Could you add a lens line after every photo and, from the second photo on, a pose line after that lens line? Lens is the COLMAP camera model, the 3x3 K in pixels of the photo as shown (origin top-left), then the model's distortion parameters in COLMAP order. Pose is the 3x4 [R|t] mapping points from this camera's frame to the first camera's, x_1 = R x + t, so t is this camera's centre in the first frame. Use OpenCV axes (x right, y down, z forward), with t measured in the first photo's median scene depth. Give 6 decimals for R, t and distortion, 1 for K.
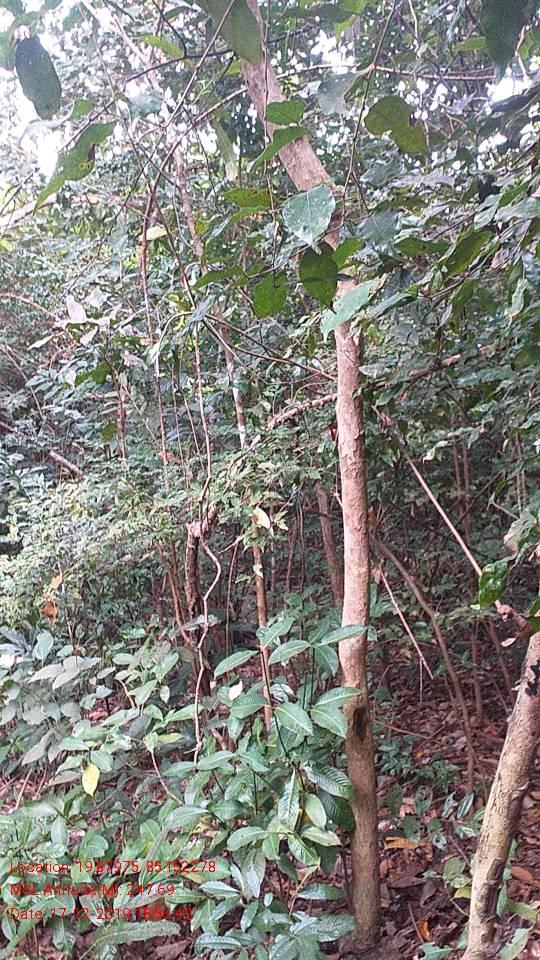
lens RADIAL K [[760.7, 0, 280.6], [0, 760.7, 479.6], [0, 0, 1]] dist [0.115604, -0.206856]
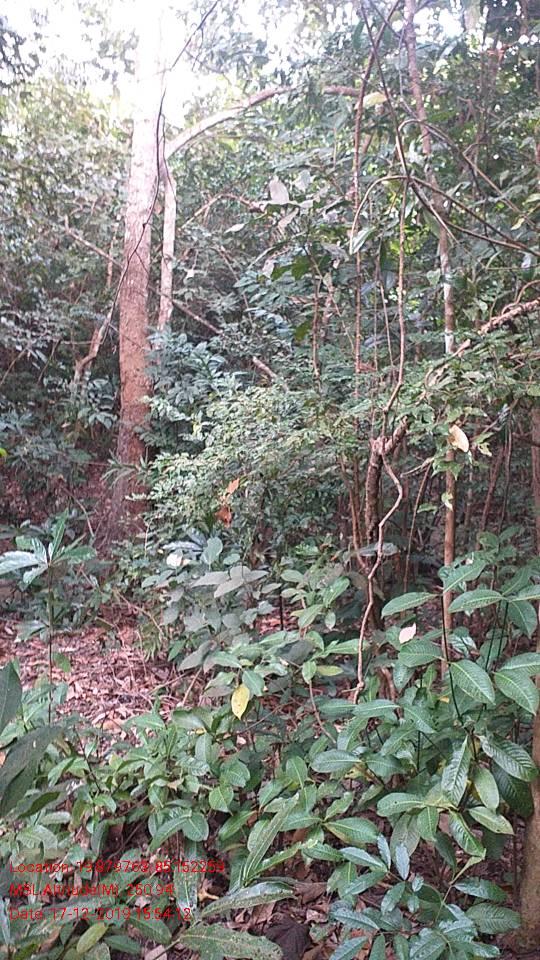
lens RADIAL K [[760.7, 0, 280.6], [0, 760.7, 479.6], [0, 0, 1]] dist [0.115604, -0.206856]
pose [[0.961369, 0.111388, -0.251719, 0.002382], [-0.085130, 0.989949, 0.112931, 0.015932], [0.261769, -0.087140, 0.961189, 0.132817]]
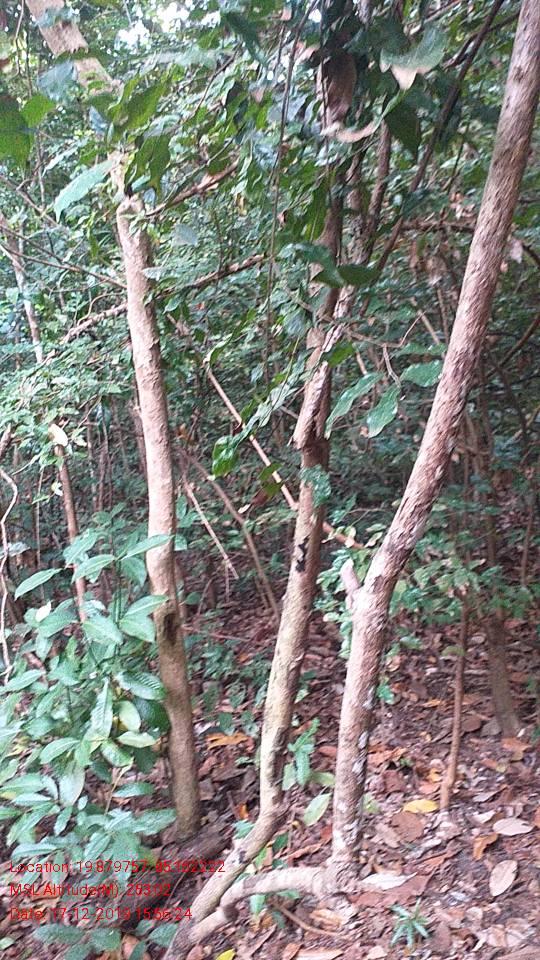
lens RADIAL K [[760.7, 0, 280.6], [0, 760.7, 479.6], [0, 0, 1]] dist [0.115604, -0.206856]
pose [[0.974898, -0.061342, 0.214036, 0.033684], [0.040456, 0.994100, 0.100636, 0.018303], [-0.218946, -0.089450, 0.971628, -0.008739]]
